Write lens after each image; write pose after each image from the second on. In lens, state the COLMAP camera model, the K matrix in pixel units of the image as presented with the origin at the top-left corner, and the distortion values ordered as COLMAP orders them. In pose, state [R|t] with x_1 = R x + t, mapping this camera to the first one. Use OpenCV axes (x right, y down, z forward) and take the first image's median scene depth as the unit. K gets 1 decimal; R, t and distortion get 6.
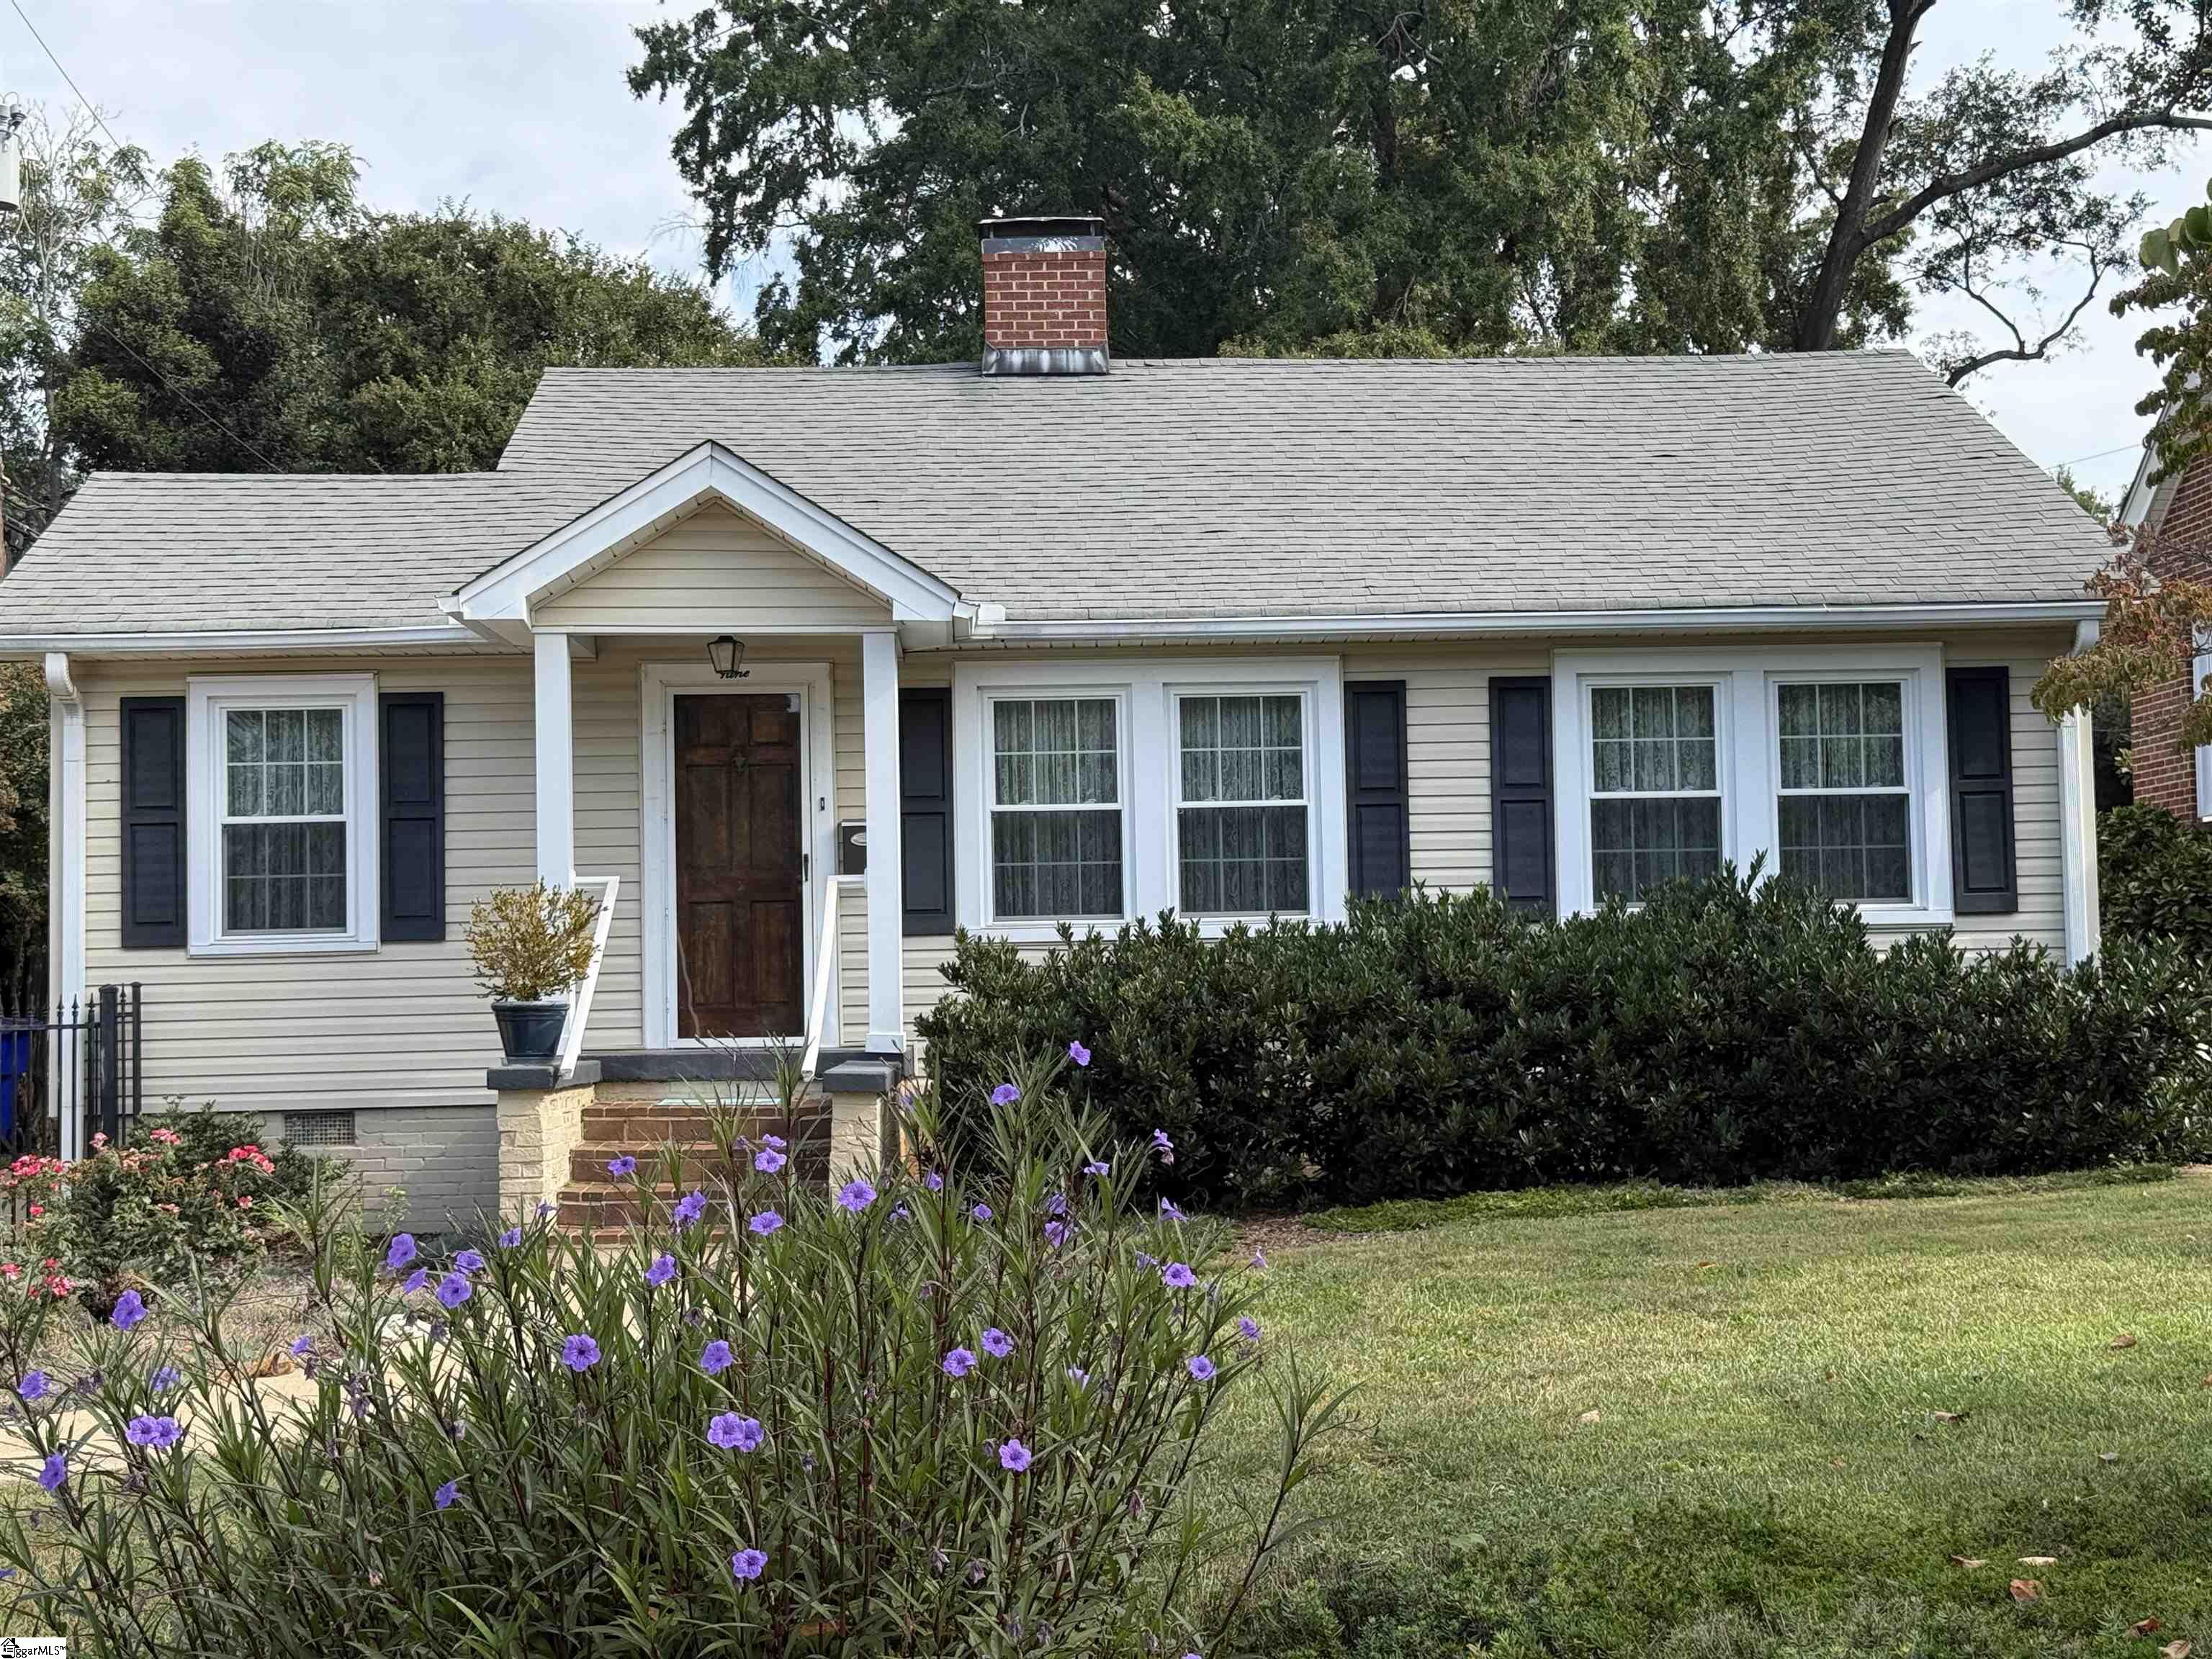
lens RADIAL K [[3083.0, 0, 1078.9], [0, 3083.0, 840.3], [0, 0, 1]] dist [0.213324, -0.427719]
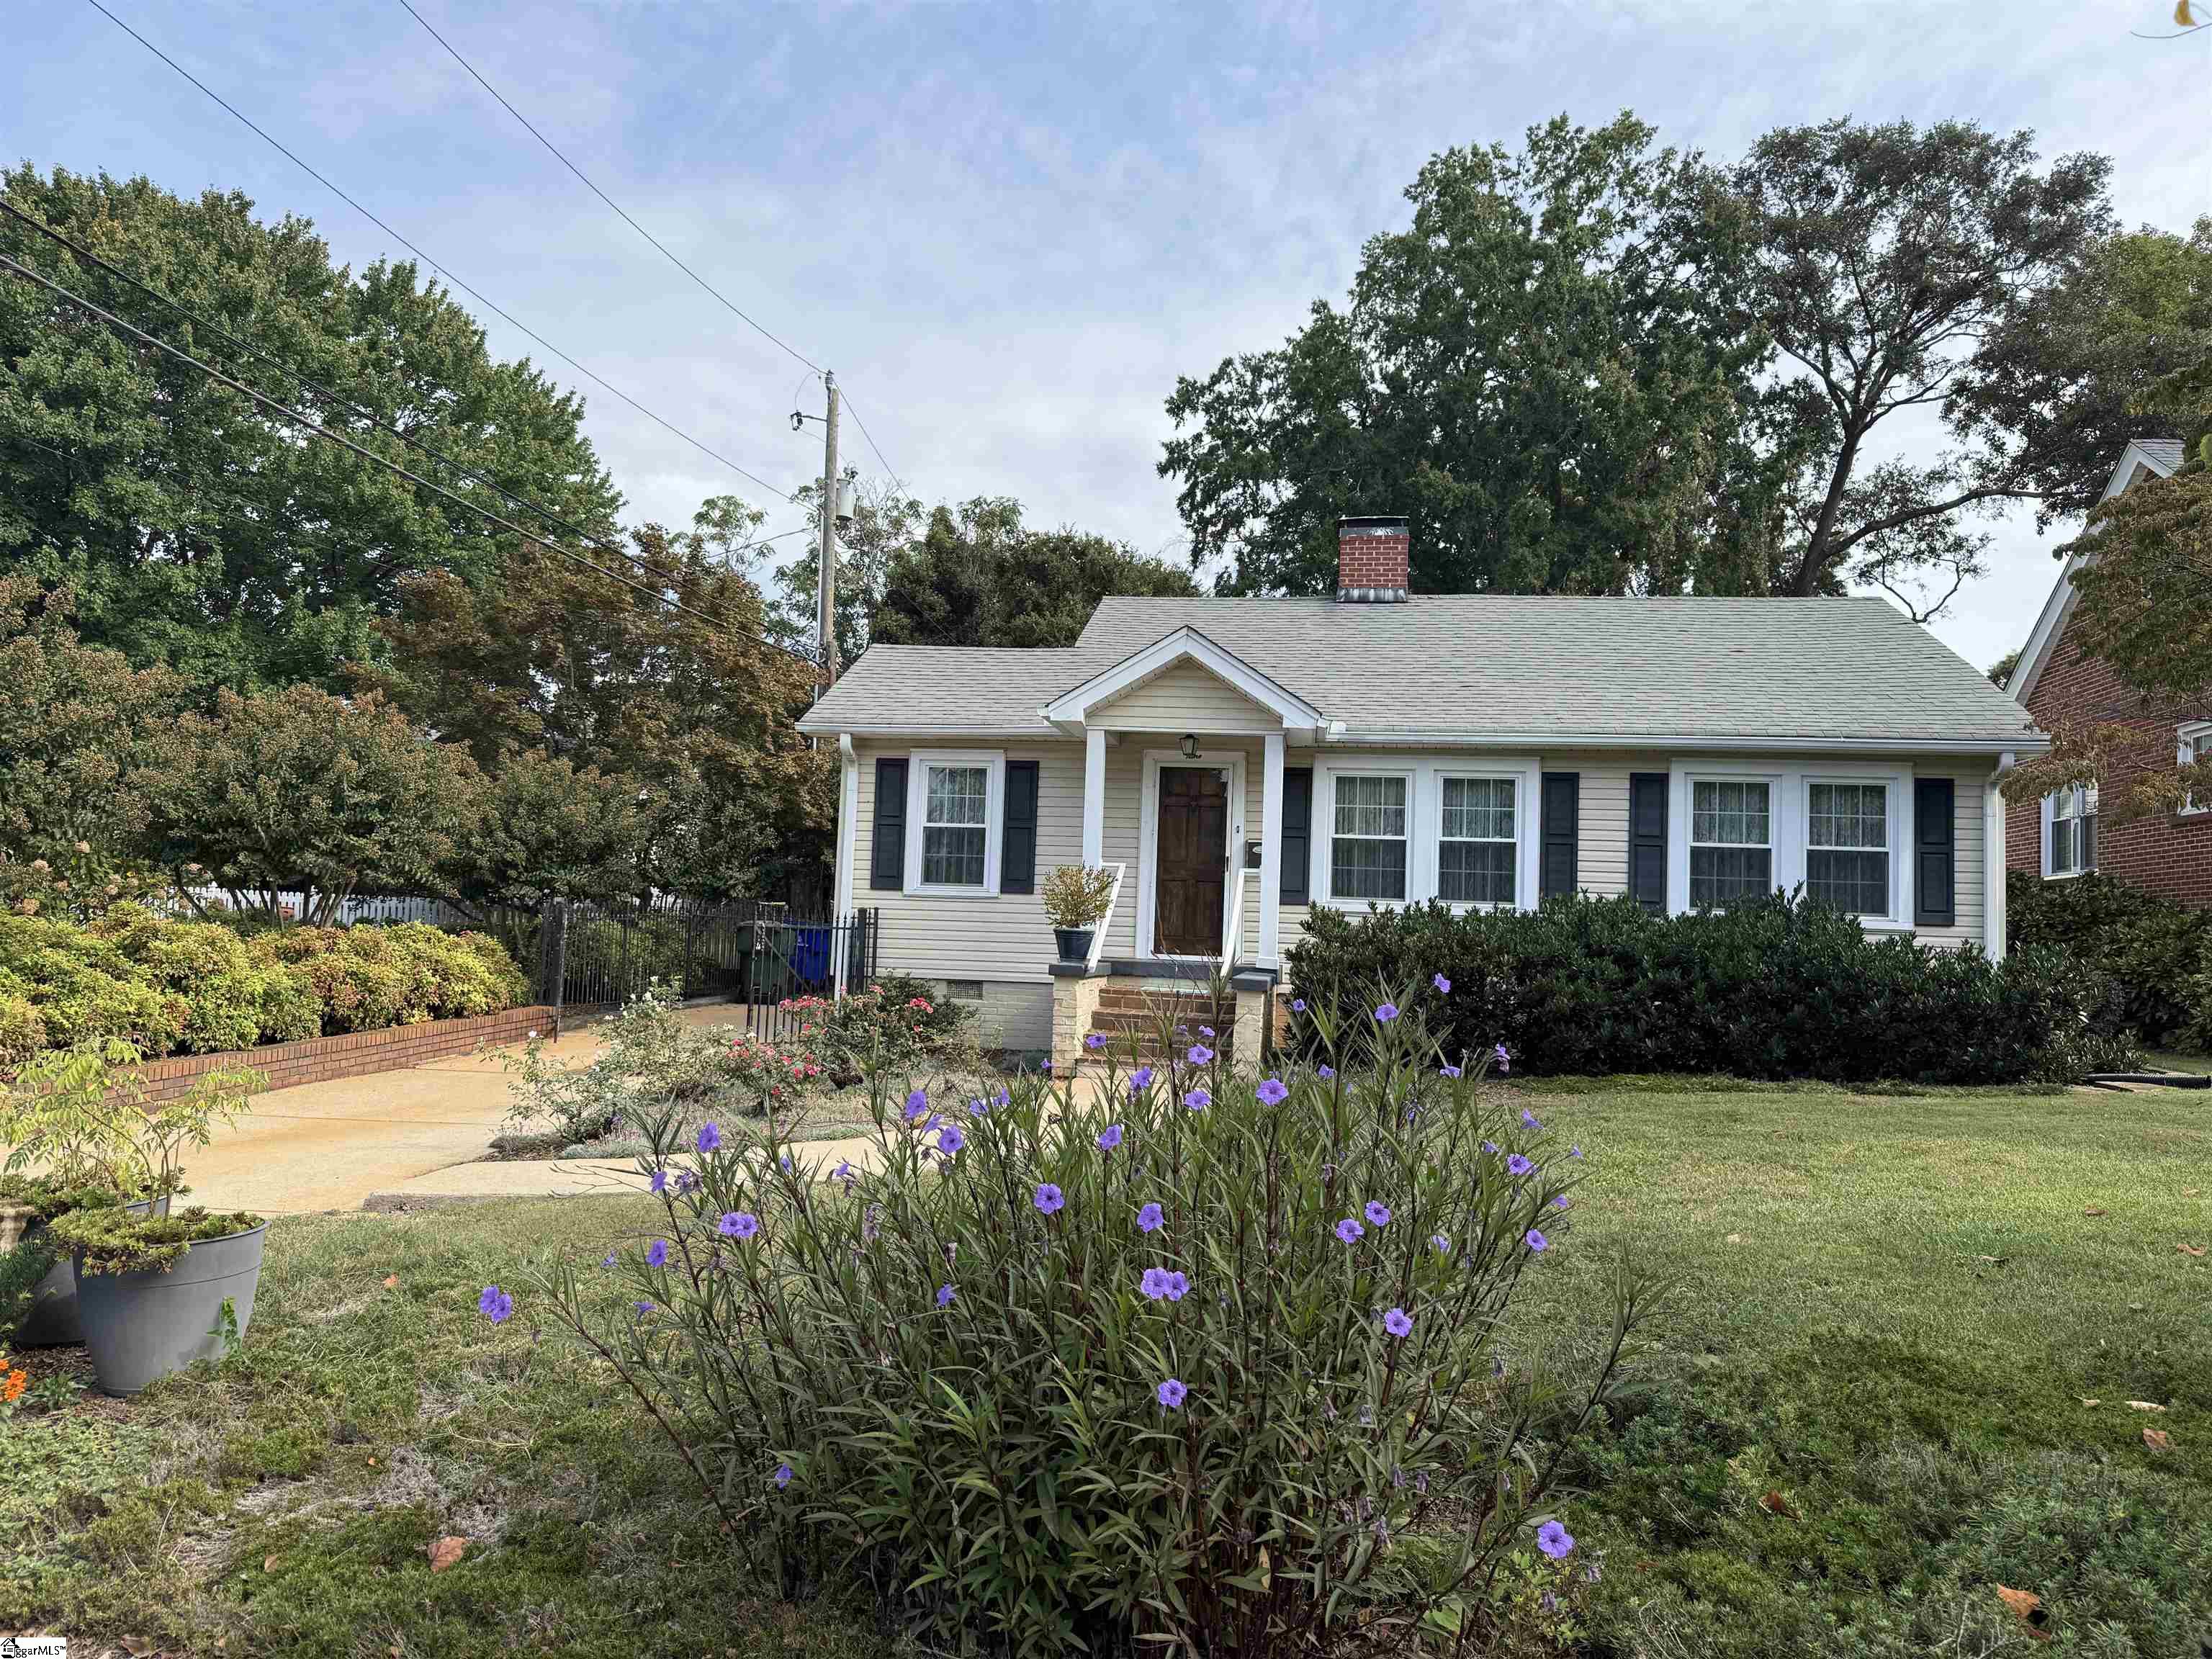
lens RADIAL K [[1537.0, 0, 1108.4], [0, 1537.0, 836.5], [0, 0, 1]] dist [0.205687, -0.352645]
pose [[0.985494, 0.044685, -0.163720, -0.009606], [-0.047073, 0.998834, -0.010732, 0.005713], [0.163050, 0.018283, 0.986448, 0.093350]]
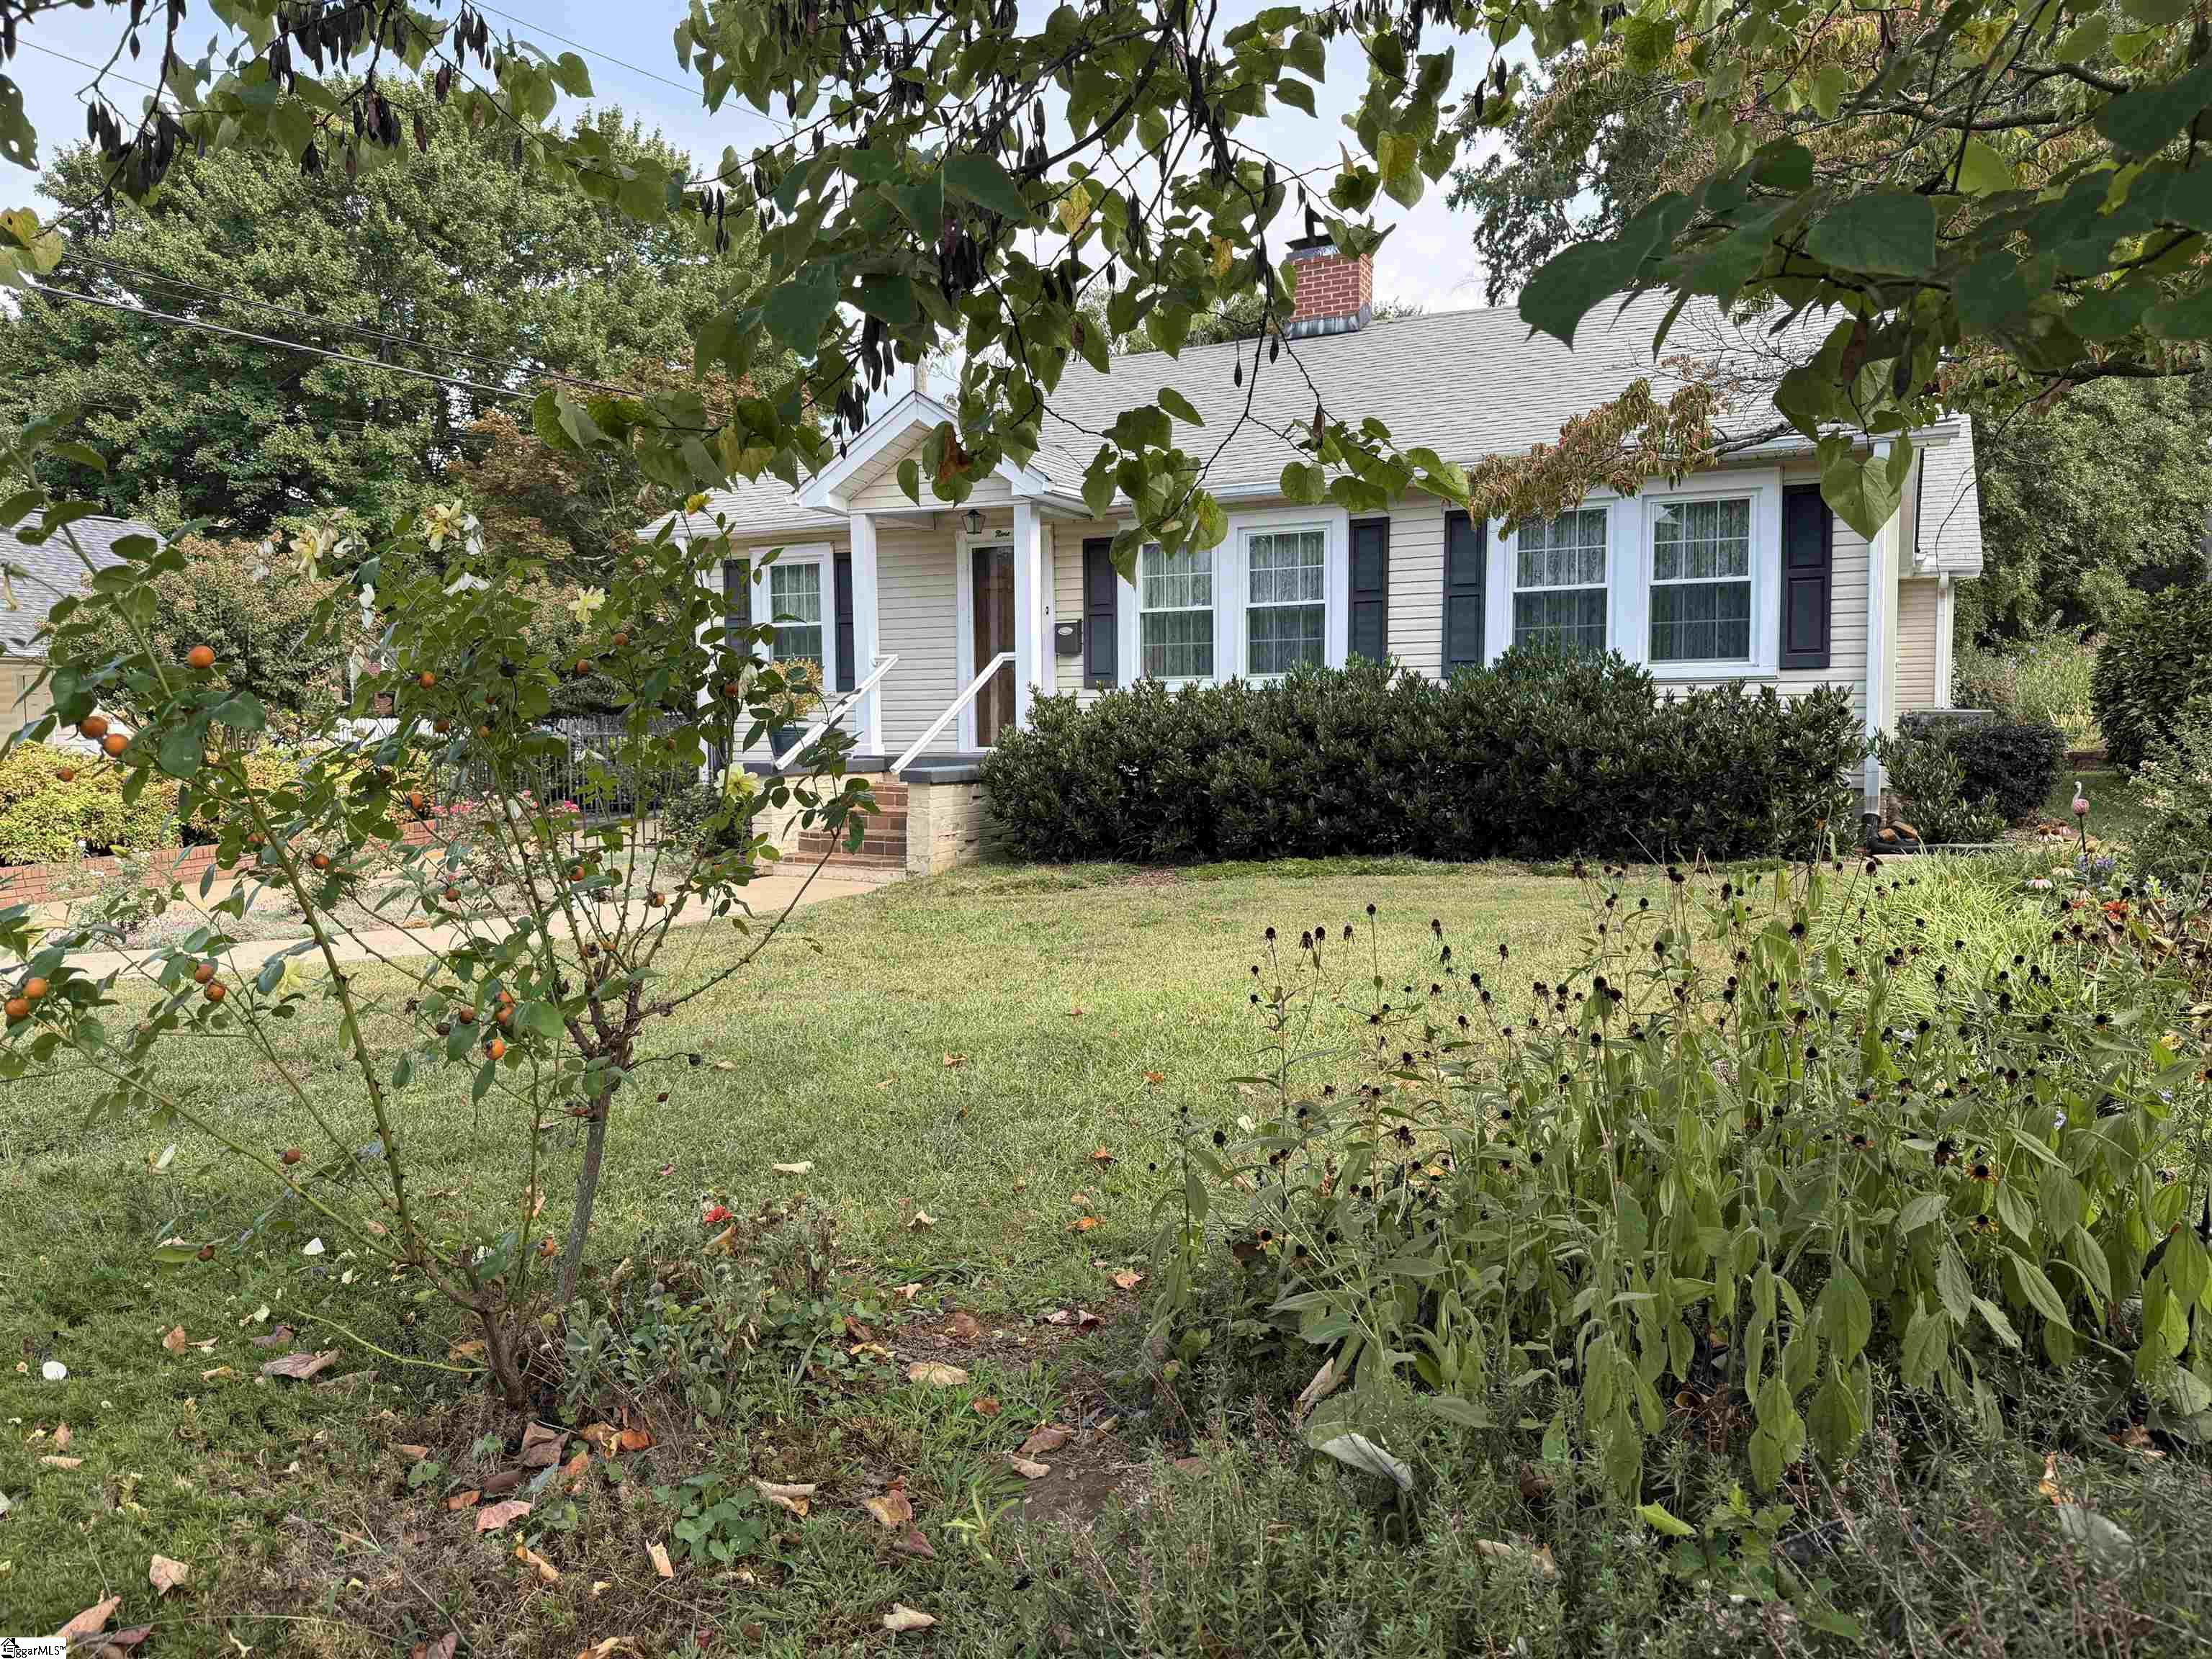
lens RADIAL K [[1546.2, 0, 1098.4], [0, 1546.2, 843.1], [0, 0, 1]] dist [0.087277, -0.127594]
pose [[0.889760, 0.044061, -0.454297, 0.330595], [0.016522, 0.991568, 0.128529, 0.005953], [0.456129, -0.121865, 0.881530, 0.251476]]
